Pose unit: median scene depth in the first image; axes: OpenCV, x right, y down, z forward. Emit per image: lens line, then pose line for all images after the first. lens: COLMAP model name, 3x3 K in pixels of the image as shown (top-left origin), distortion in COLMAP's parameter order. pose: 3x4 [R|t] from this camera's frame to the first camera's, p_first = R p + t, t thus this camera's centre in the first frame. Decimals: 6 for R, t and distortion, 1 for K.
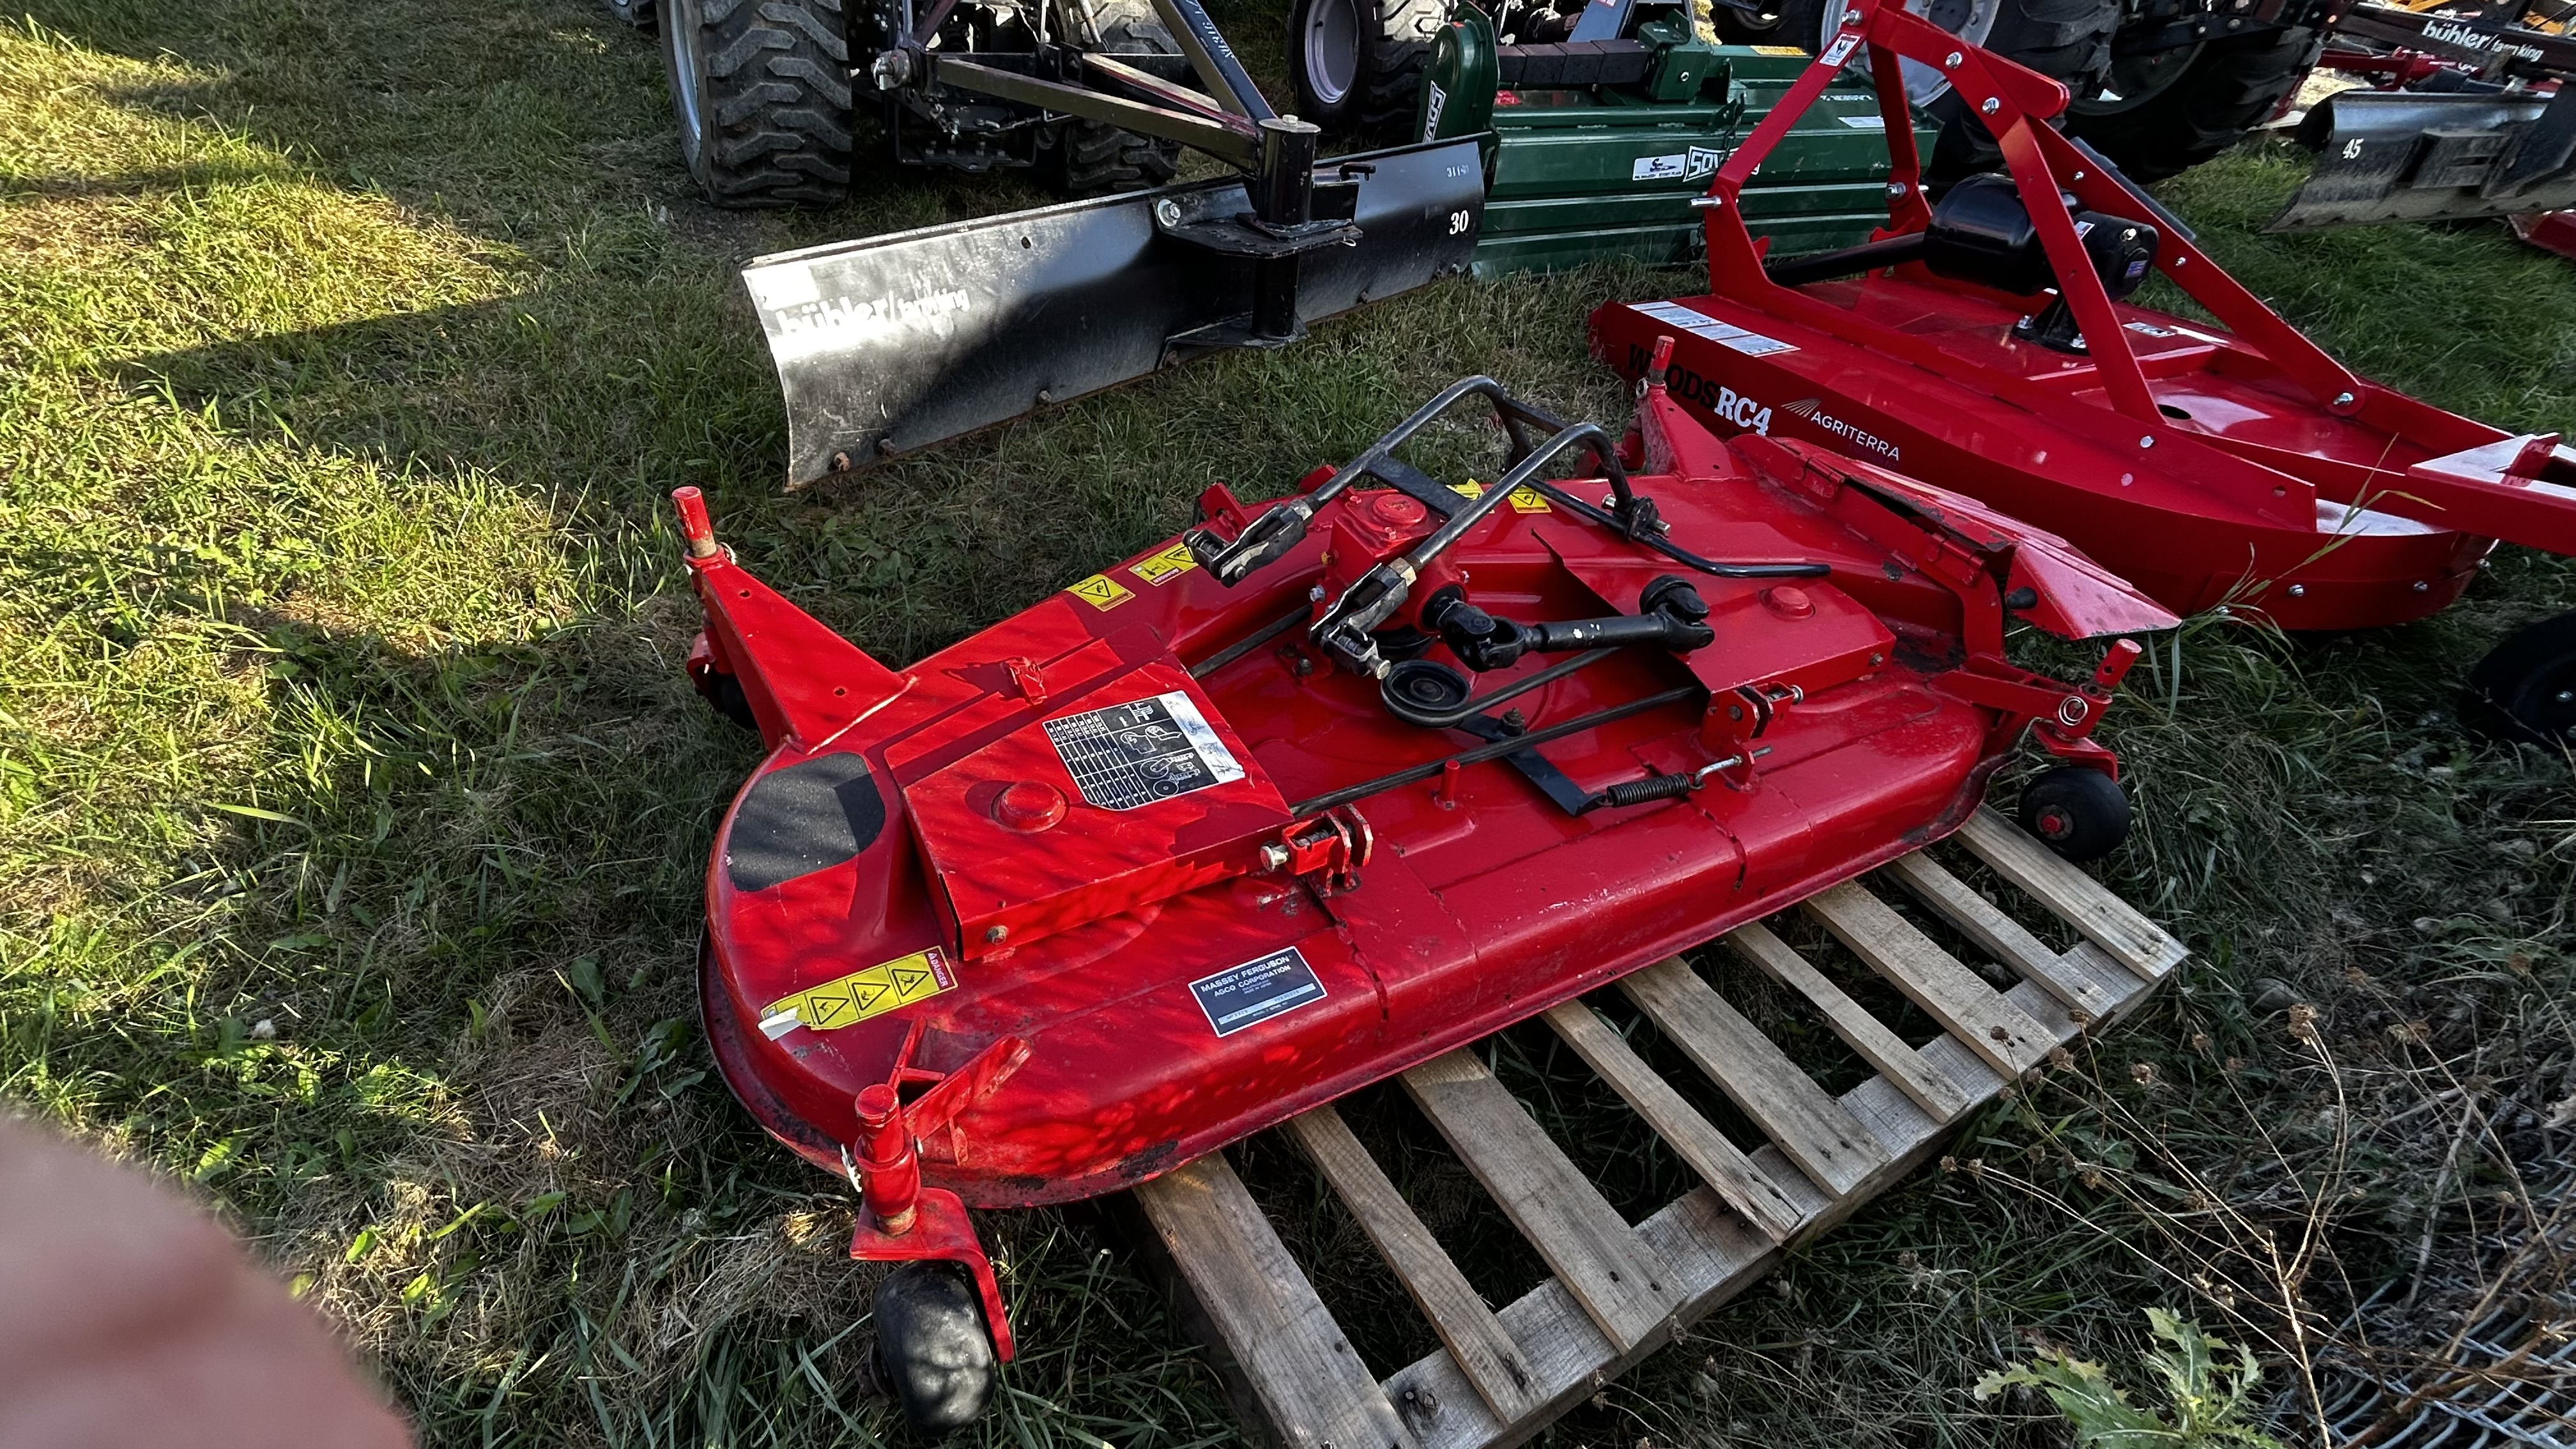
lens RADIAL K [[1173.6, 0, 1281.5], [0, 1173.6, 721.6], [0, 0, 1]] dist [-0.005779, 0.003210]
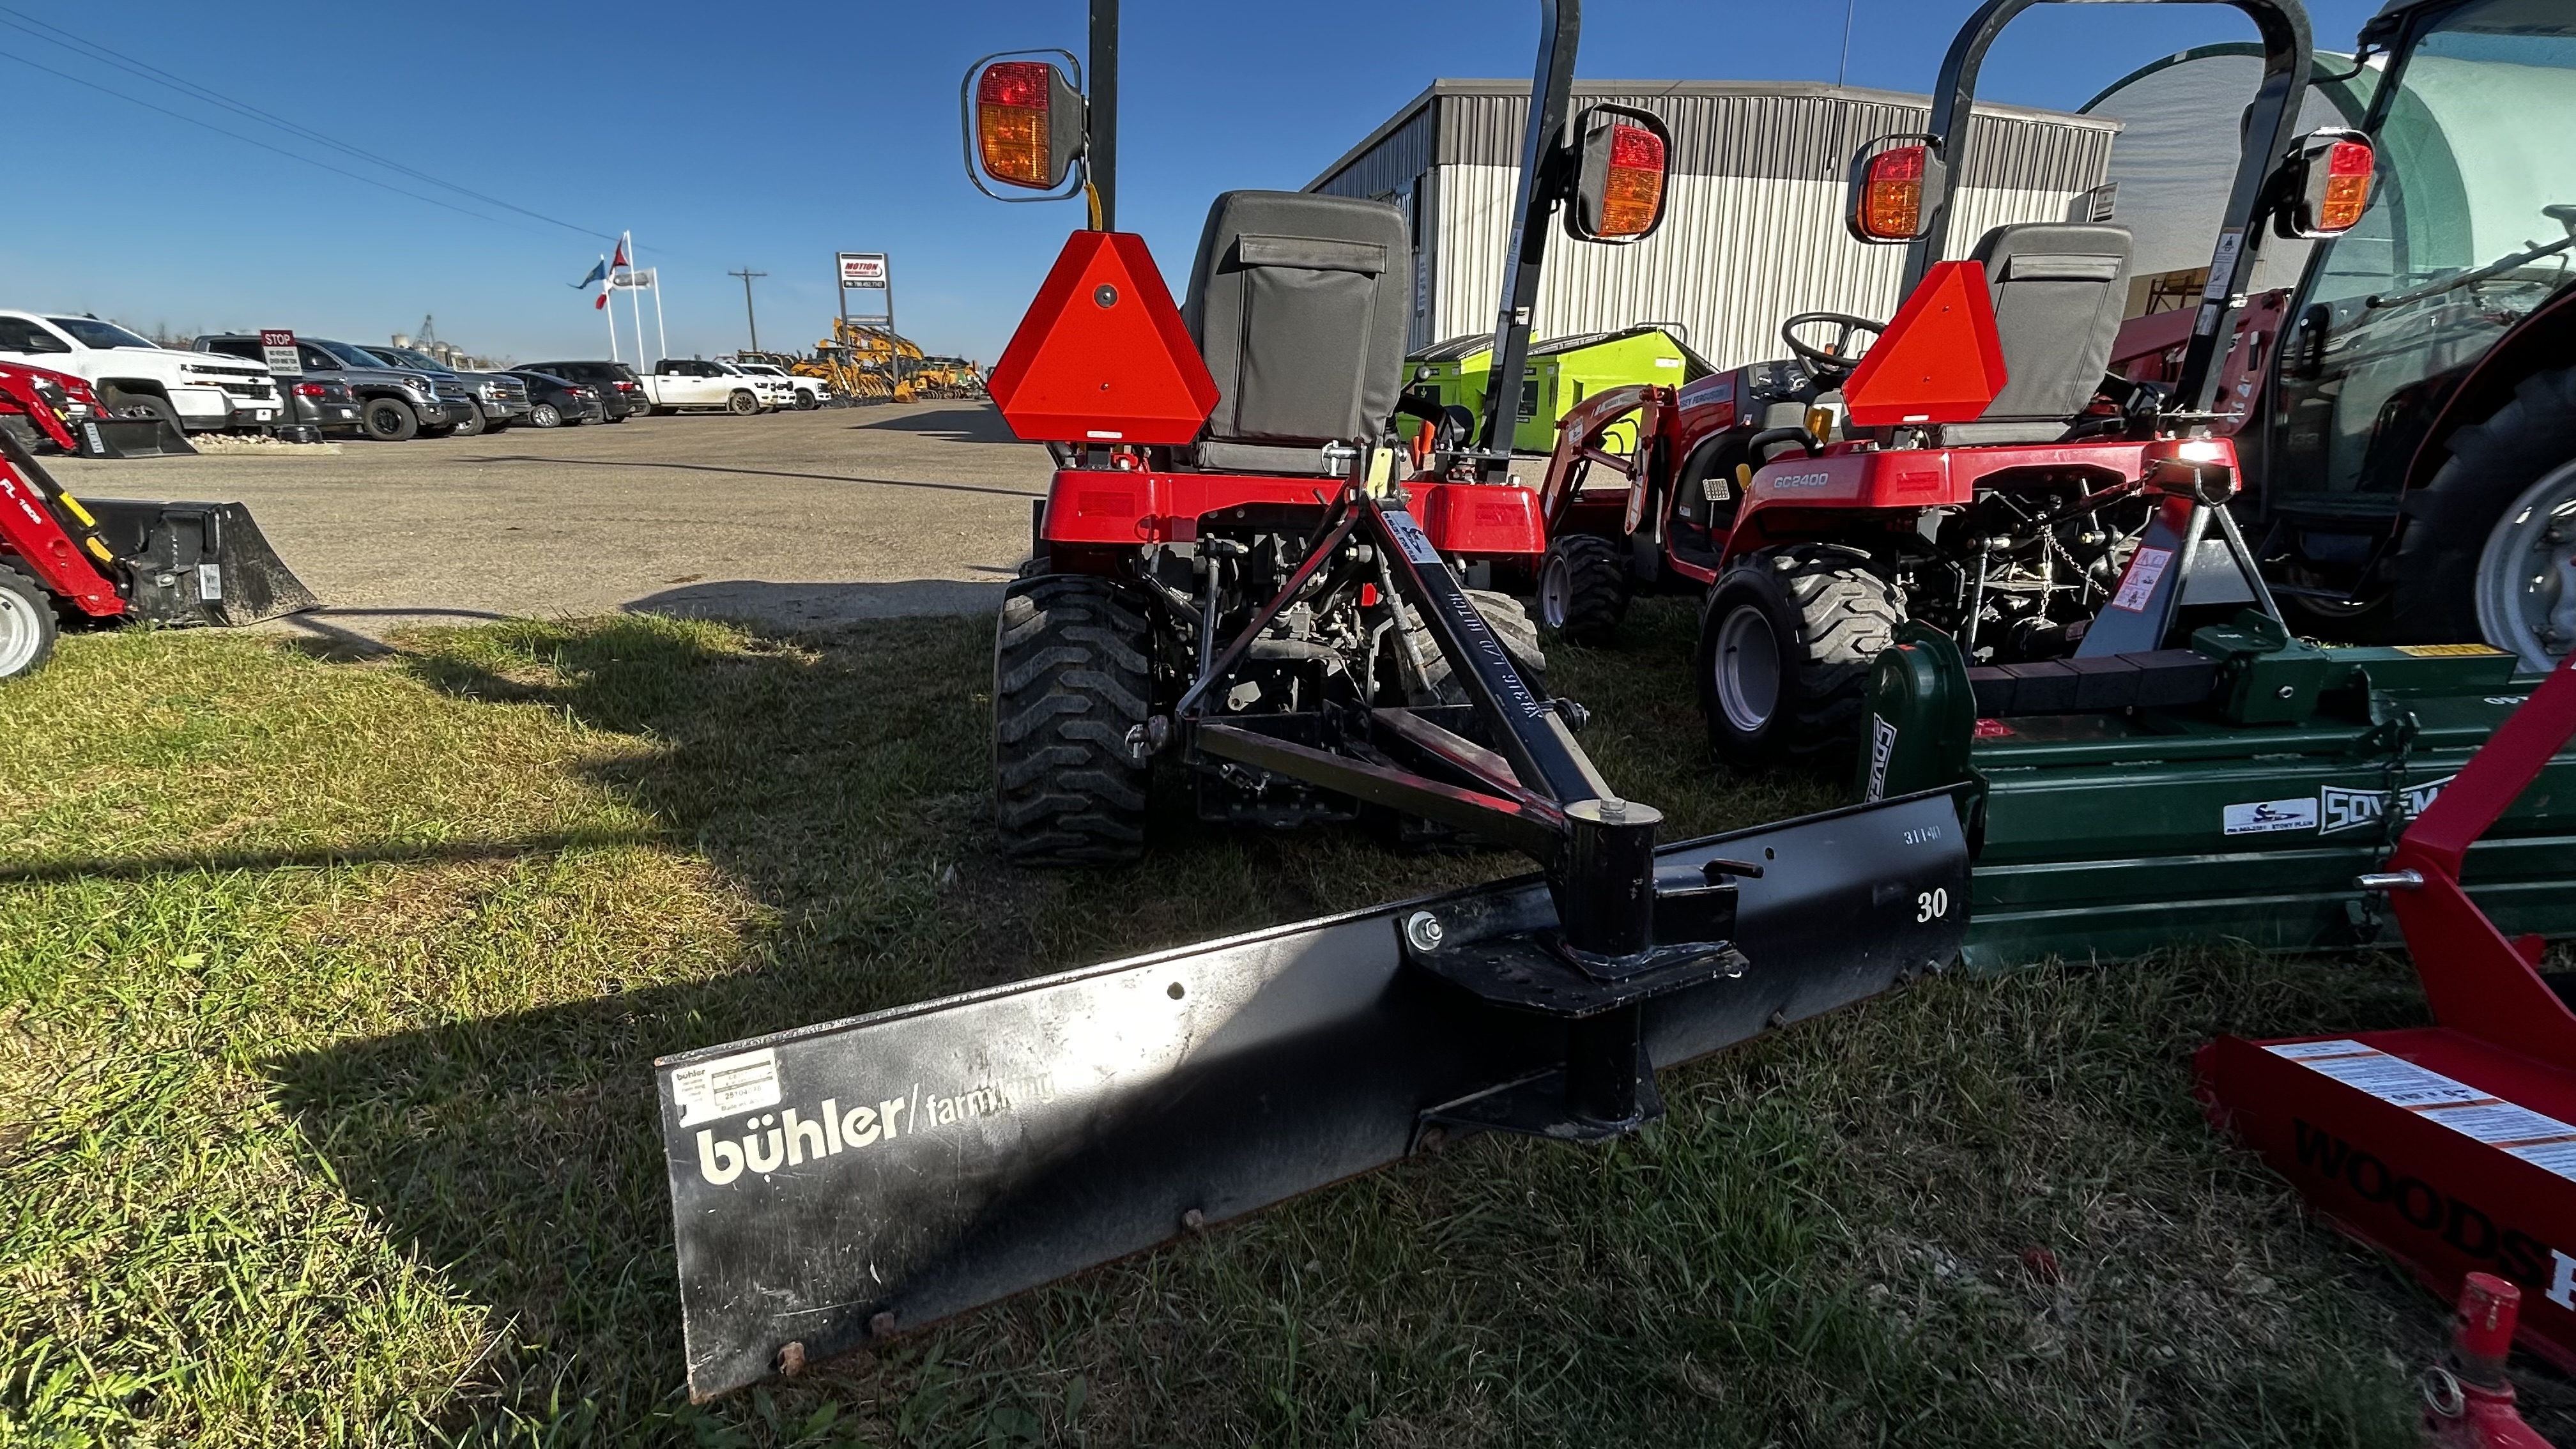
lens RADIAL K [[1173.6, 0, 1285.6], [0, 1173.6, 722.3], [0, 0, 1]] dist [-0.005779, 0.003210]
pose [[0.930700, -0.031375, -0.364435, 0.056064], [-0.138601, 0.891771, -0.430737, -0.182437], [0.338507, 0.451398, 0.825623, 0.280916]]
